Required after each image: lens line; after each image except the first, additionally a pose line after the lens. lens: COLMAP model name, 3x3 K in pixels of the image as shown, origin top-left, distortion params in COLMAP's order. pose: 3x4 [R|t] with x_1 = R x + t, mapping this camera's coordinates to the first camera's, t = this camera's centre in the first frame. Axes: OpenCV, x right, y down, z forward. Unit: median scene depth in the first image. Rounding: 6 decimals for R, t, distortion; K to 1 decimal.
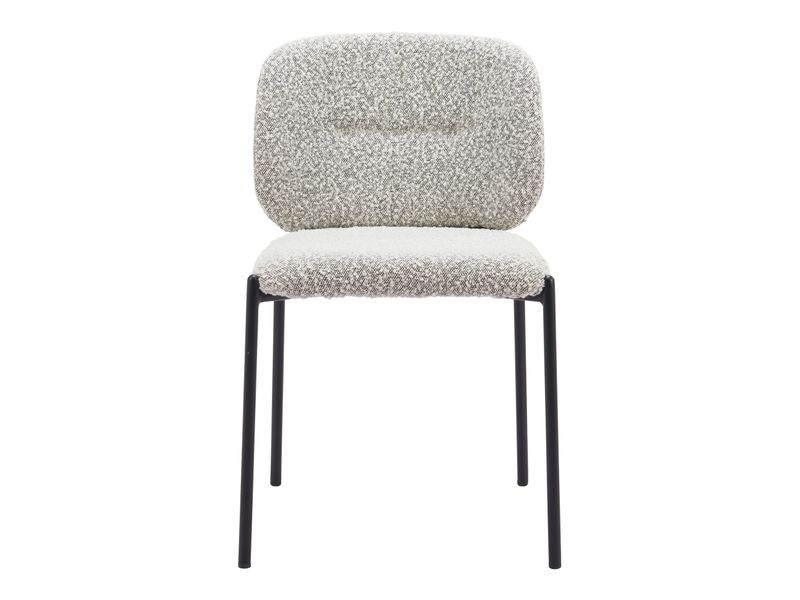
lens RADIAL K [[1626.2, 0, 400.0], [0, 1626.2, 300.0], [0, 0, 1]] dist [0.029954, 0.069161]
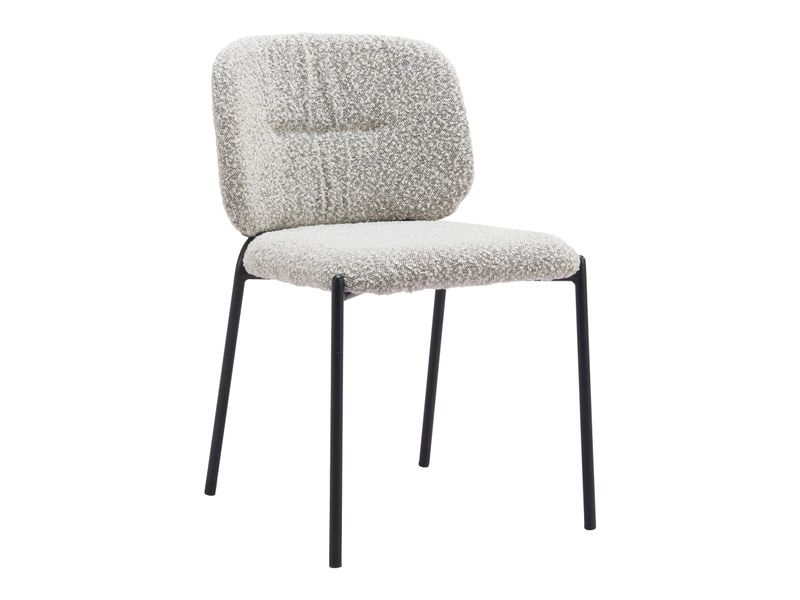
lens RADIAL K [[1626.2, 0, 400.0], [0, 1626.2, 300.0], [0, 0, 1]] dist [0.029954, 0.069161]
pose [[0.929543, -0.082404, 0.359388, -0.333327], [0.082784, 0.996464, 0.014362, -0.009108], [-0.359301, 0.016402, 0.933078, 0.038257]]
